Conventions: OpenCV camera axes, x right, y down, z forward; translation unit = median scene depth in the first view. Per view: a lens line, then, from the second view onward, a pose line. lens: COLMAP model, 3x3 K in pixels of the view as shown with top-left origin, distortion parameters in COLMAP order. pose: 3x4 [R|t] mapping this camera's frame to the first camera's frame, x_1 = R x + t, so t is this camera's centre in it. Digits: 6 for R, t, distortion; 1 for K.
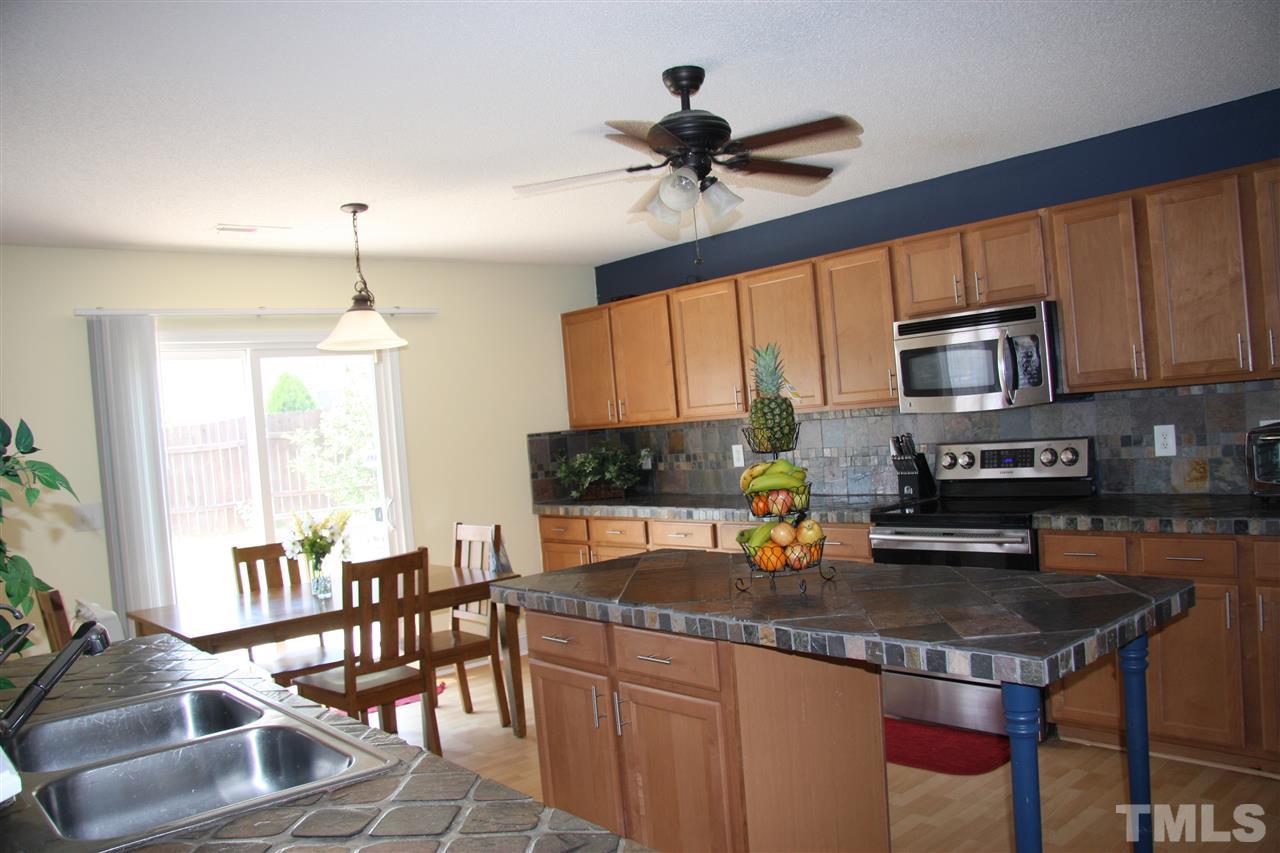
lens RADIAL K [[1001.4, 0, 637.5], [0, 1001.4, 450.8], [0, 0, 1]] dist [-0.177332, 0.127249]
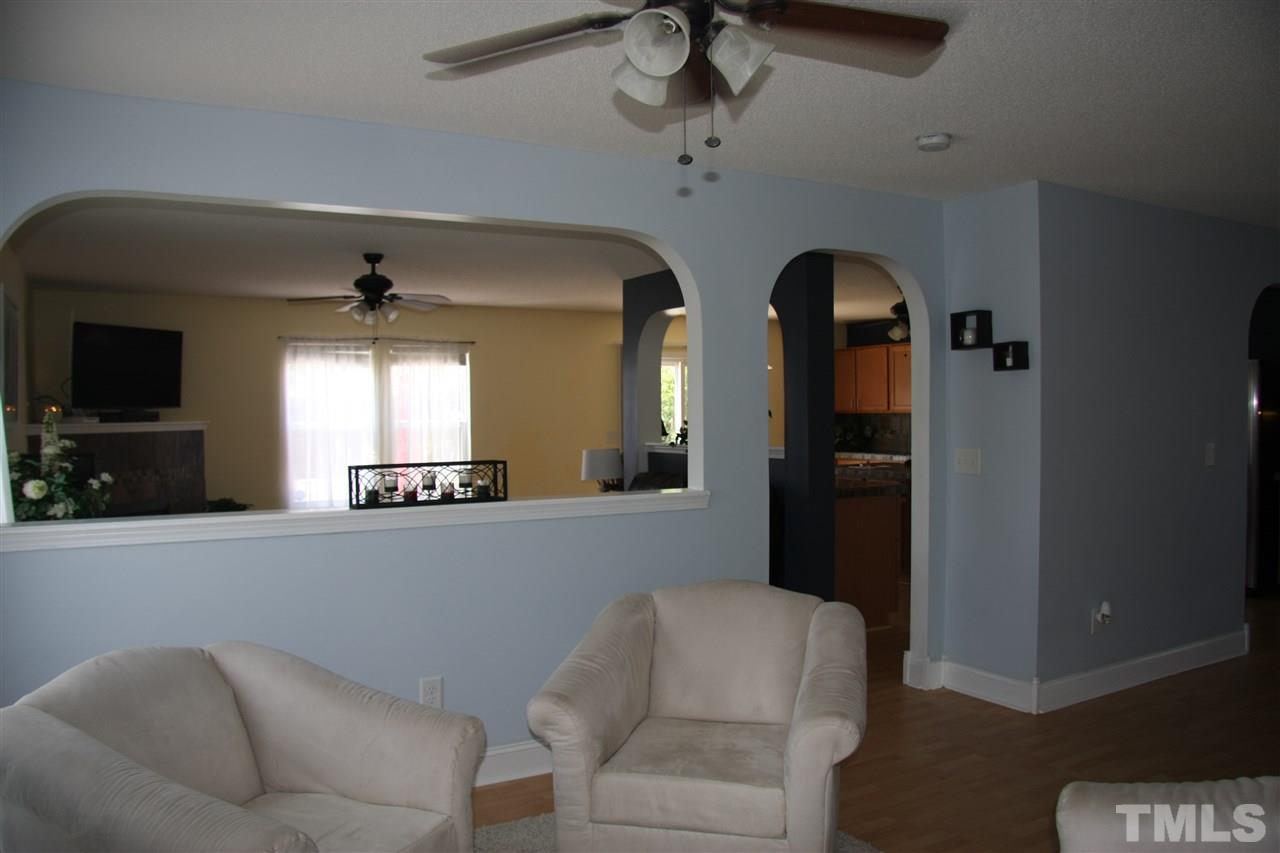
lens RADIAL K [[1001.4, 0, 637.5], [0, 1001.4, 450.8], [0, 0, 1]] dist [-0.177332, 0.127249]
pose [[0.980387, 0.075311, -0.182125, -0.108411], [-0.072432, 0.997121, 0.022418, 0.050148], [0.183289, -0.008786, 0.983020, -1.315221]]
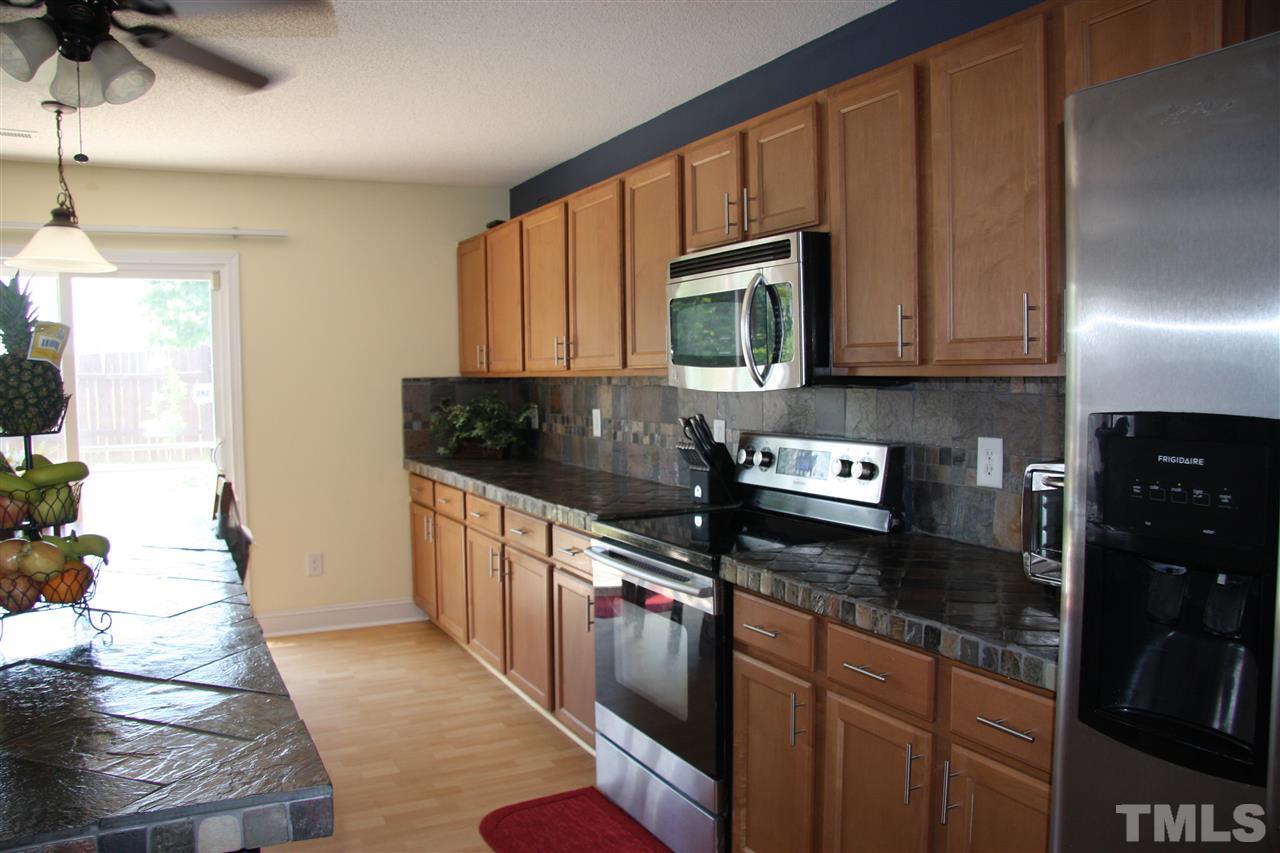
lens RADIAL K [[997.6, 0, 637.5], [0, 997.6, 442.6], [0, 0, 1]] dist [-0.180897, 0.132272]
pose [[0.969914, 0.087242, -0.227277, 0.427488], [-0.075471, 0.995342, 0.059991, -0.040342], [0.231452, -0.041033, 0.971981, 0.295515]]
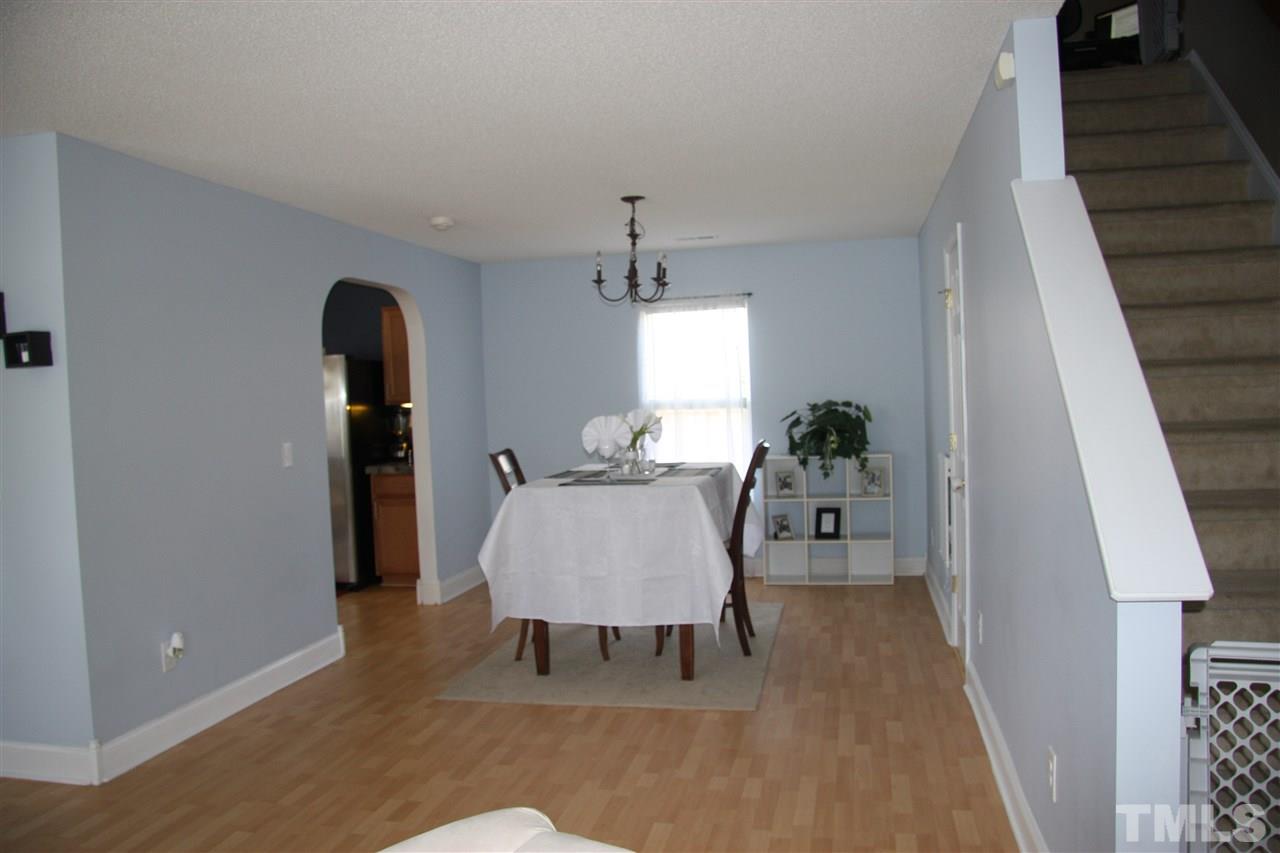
lens RADIAL K [[997.6, 0, 637.5], [0, 997.6, 442.6], [0, 0, 1]] dist [-0.180897, 0.132272]
pose [[0.800259, 0.023240, 0.599203, 0.031420], [-0.013502, 0.999694, -0.020742, 0.031560], [-0.599502, 0.008508, 0.800328, -1.160674]]
